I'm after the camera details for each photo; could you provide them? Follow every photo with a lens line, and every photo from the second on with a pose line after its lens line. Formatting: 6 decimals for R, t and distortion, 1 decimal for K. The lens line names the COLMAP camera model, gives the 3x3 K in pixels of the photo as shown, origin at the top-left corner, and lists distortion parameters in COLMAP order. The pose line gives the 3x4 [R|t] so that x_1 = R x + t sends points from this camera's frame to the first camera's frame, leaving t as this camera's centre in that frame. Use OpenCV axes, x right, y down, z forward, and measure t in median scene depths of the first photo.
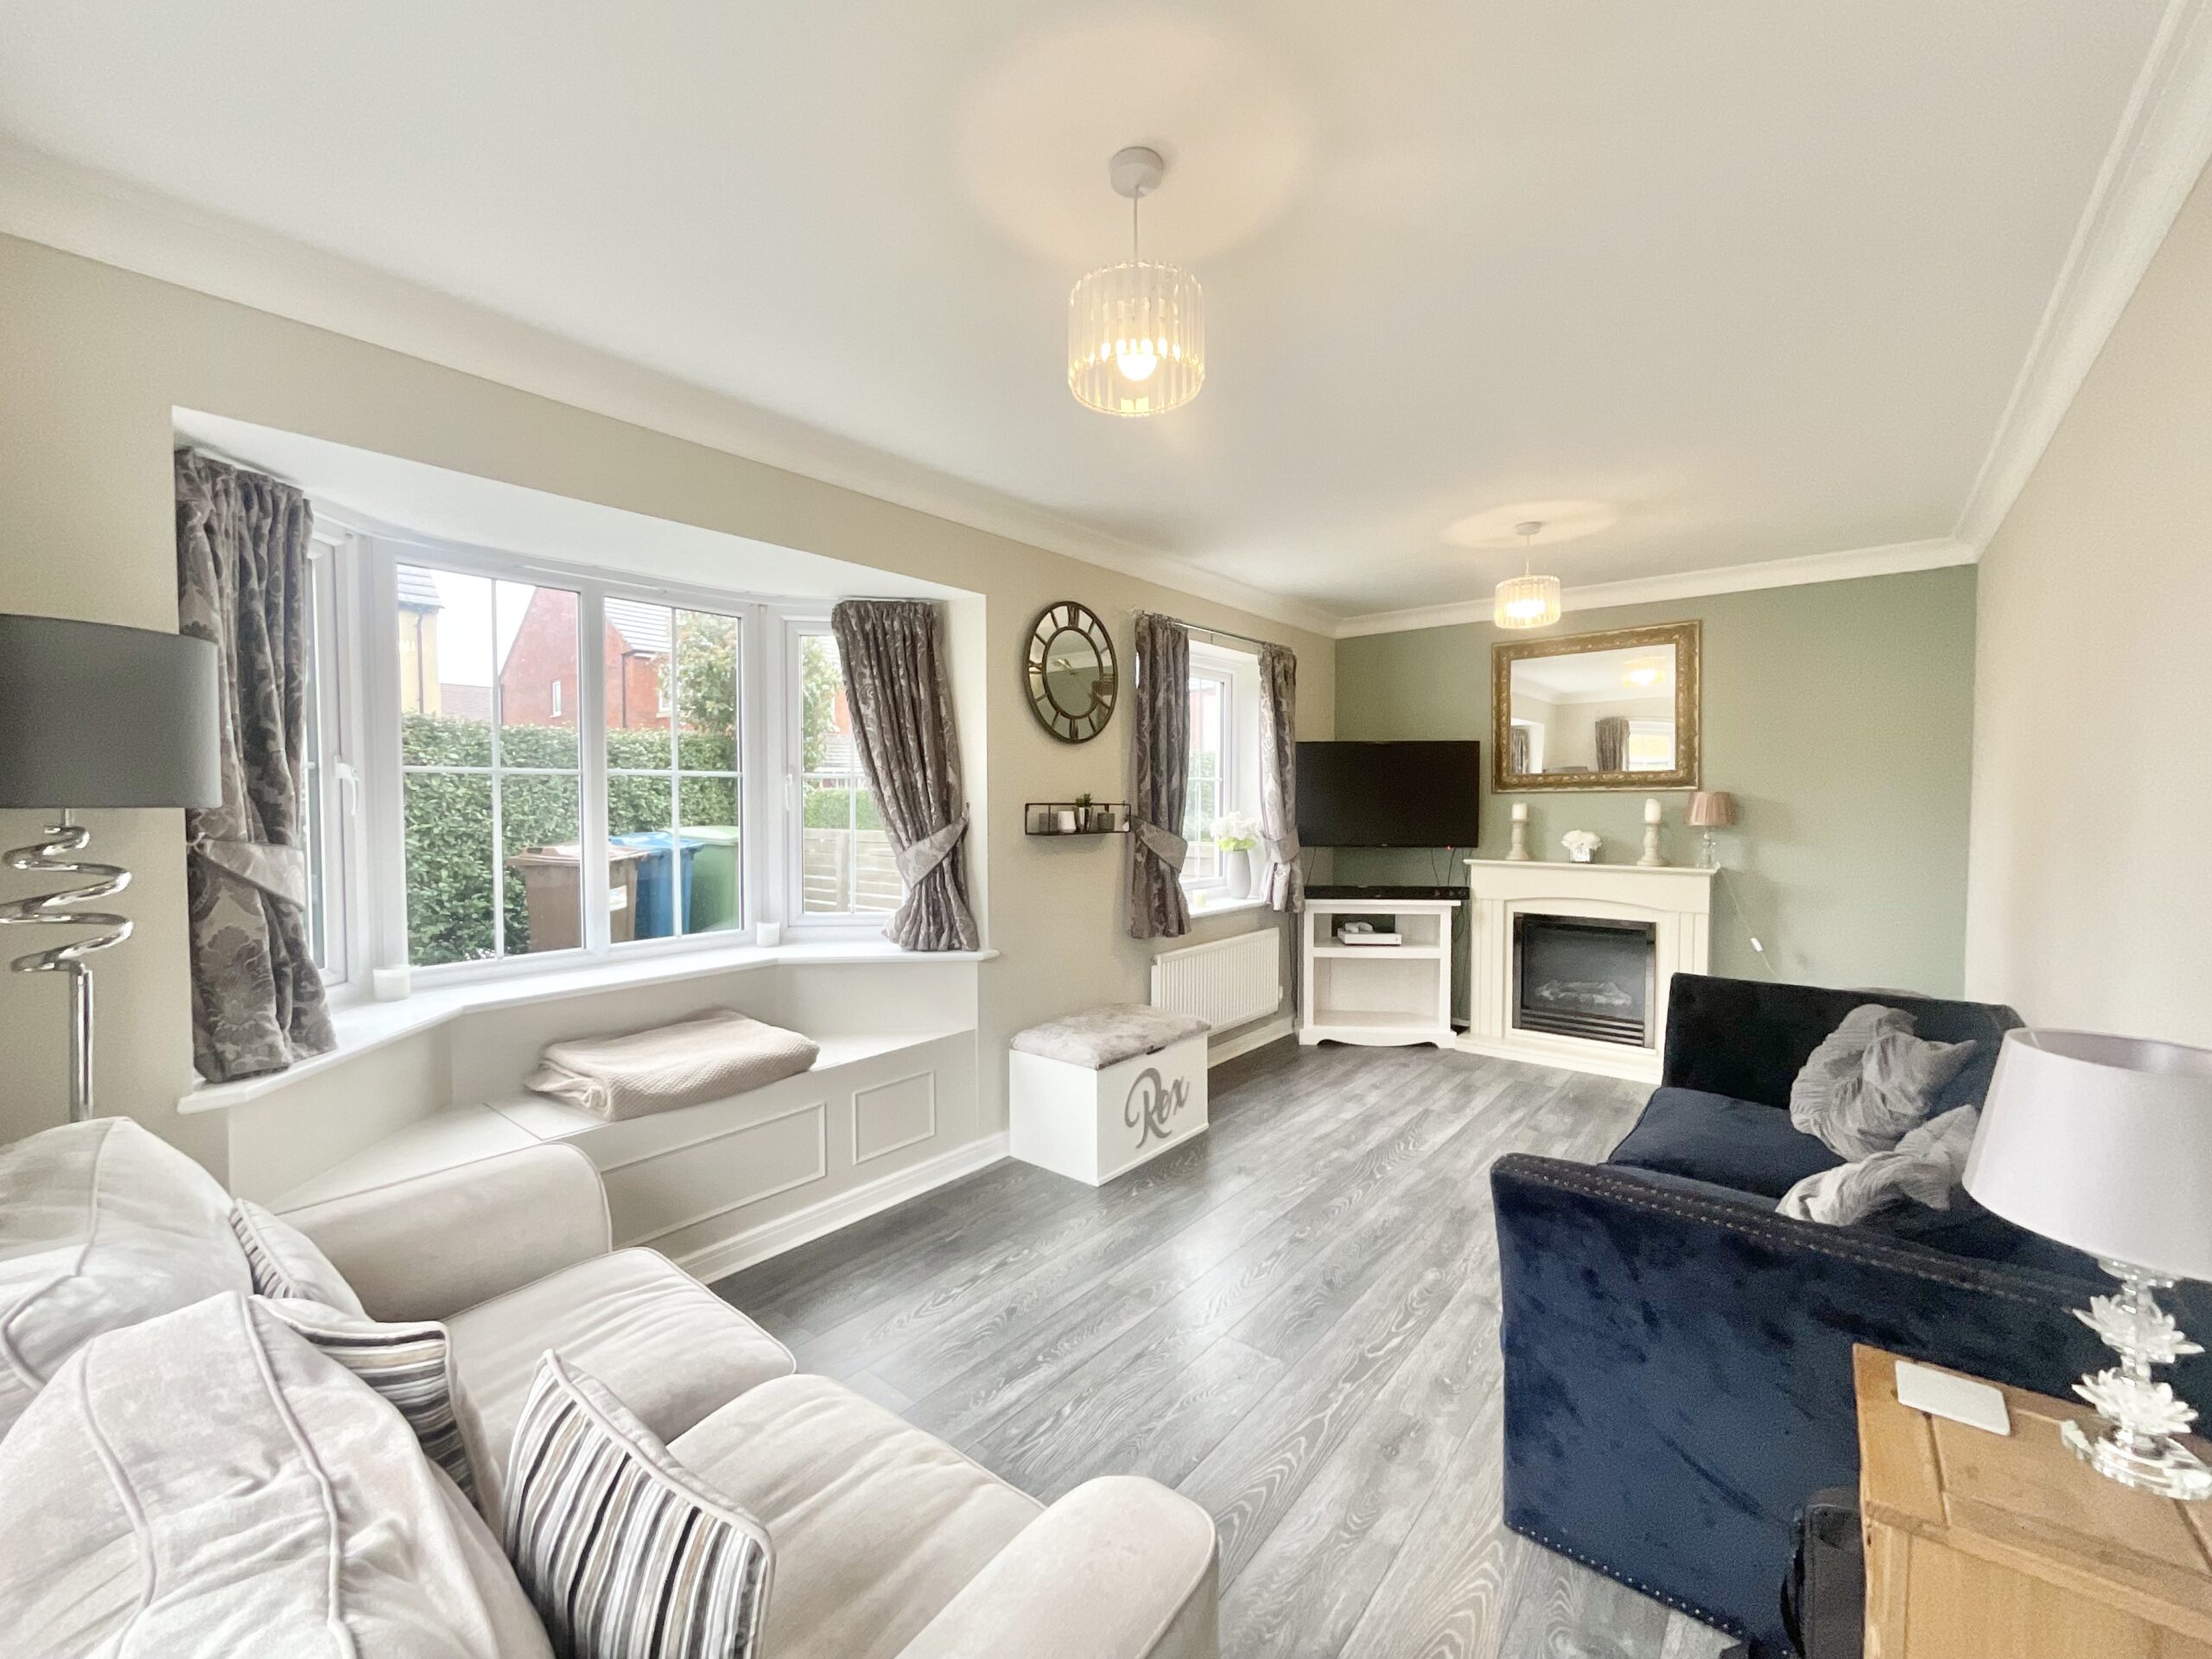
lens RADIAL K [[900.6, 0, 1104.0], [0, 900.6, 825.7], [0, 0, 1]] dist [-0.000623, -0.000702]
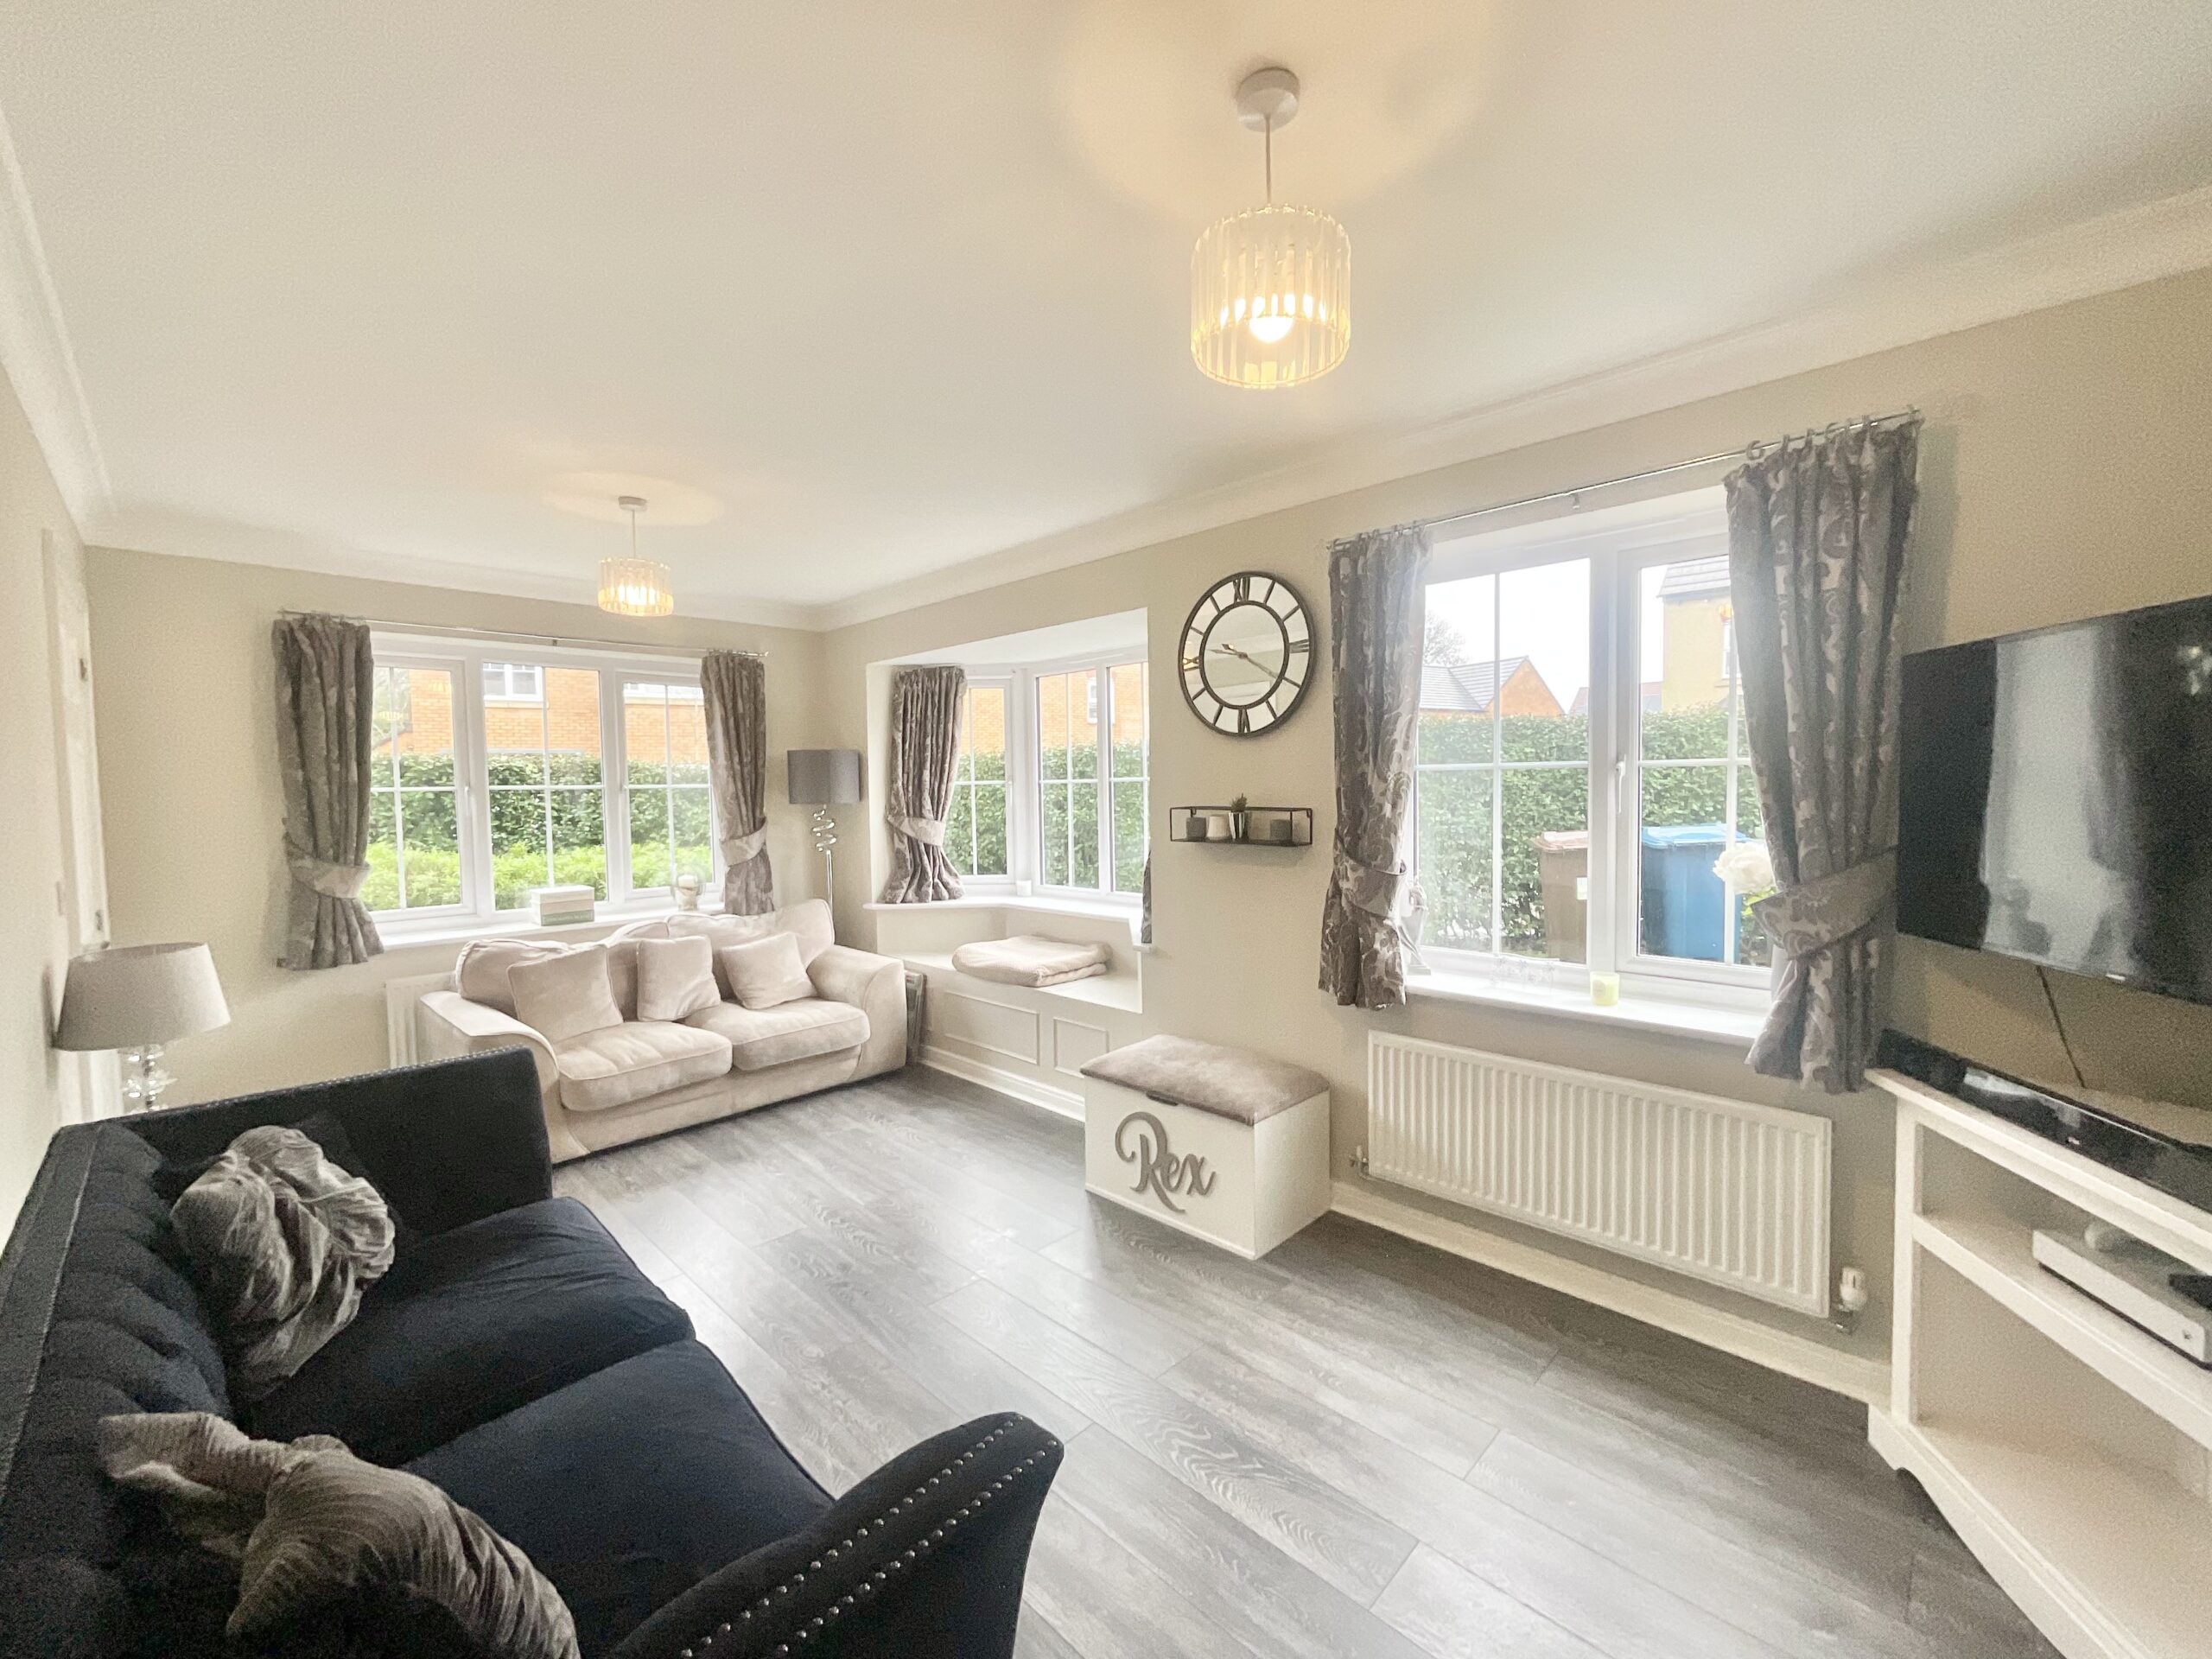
lens RADIAL K [[900.6, 0, 1104.0], [0, 900.6, 825.7], [0, 0, 1]] dist [-0.000623, -0.000702]
pose [[-0.088806, 0.045792, -0.994996, 0.863877], [-0.016659, 0.998735, 0.047451, -0.047450], [0.995910, 0.020790, -0.087931, 0.975042]]
